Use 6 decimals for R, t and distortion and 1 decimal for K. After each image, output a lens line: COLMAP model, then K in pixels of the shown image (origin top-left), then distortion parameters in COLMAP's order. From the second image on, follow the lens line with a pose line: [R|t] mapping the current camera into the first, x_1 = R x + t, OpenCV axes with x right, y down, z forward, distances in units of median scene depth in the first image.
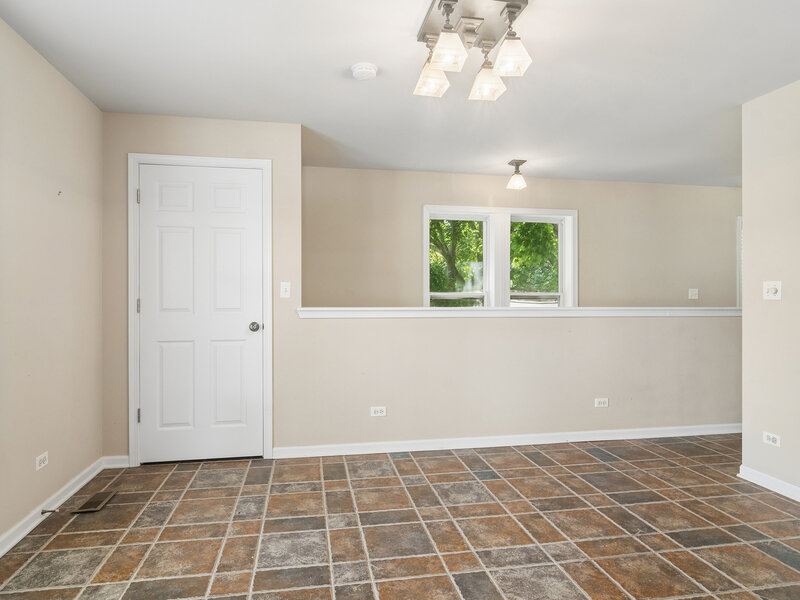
lens RADIAL K [[492.4, 0, 400.0], [0, 492.4, 300.0], [0, 0, 1]] dist [-0.001016, -0.000176]
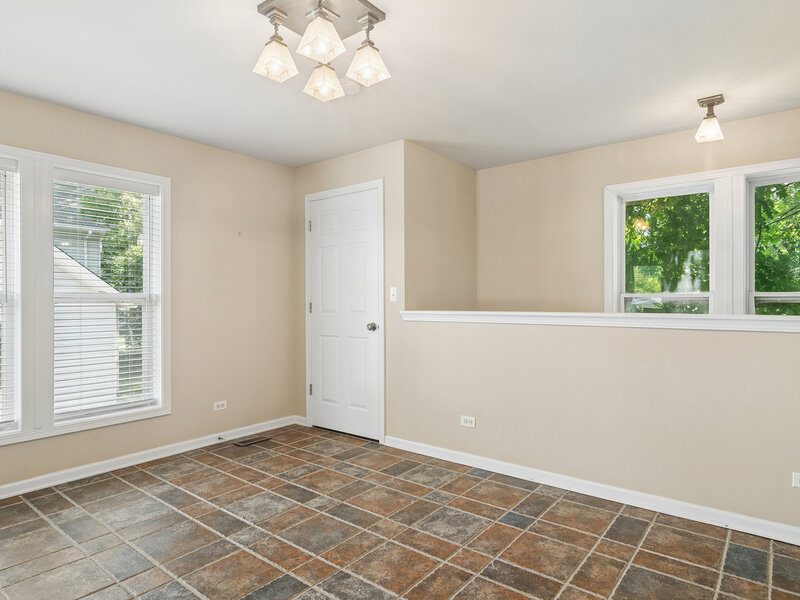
lens RADIAL K [[480.8, 0, 402.9], [0, 480.8, 309.3], [0, 0, 1]] dist [-0.001226, -0.000189]
pose [[0.659075, 0.010443, -0.752005, 0.654007], [-0.000447, 0.999909, 0.013493, -0.001758], [0.752077, -0.008557, 0.659019, 0.345119]]
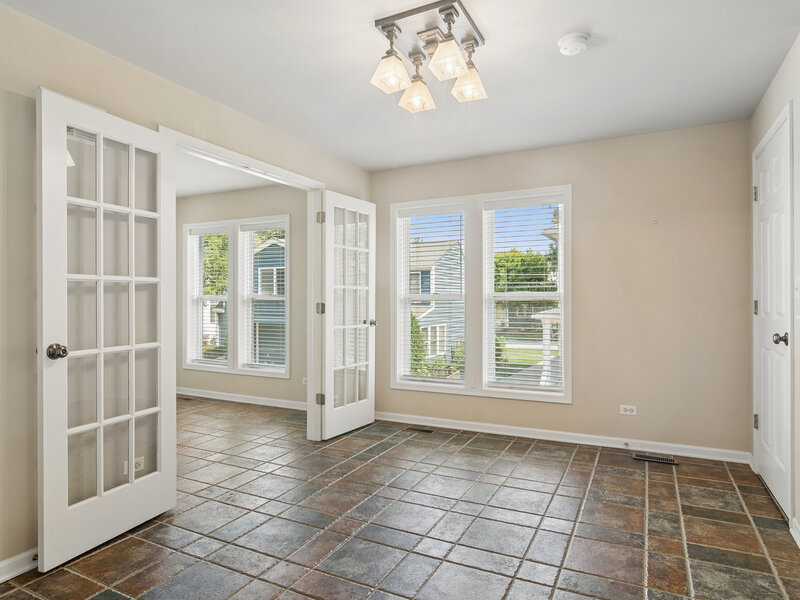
lens RADIAL K [[492.4, 0, 400.0], [0, 492.4, 300.0], [0, 0, 1]] dist [-0.001016, -0.000176]
pose [[-0.606271, 0.001637, -0.795256, 0.690968], [-0.001827, 0.999992, 0.003452, -0.004310], [0.795256, 0.003546, -0.606264, 1.085692]]
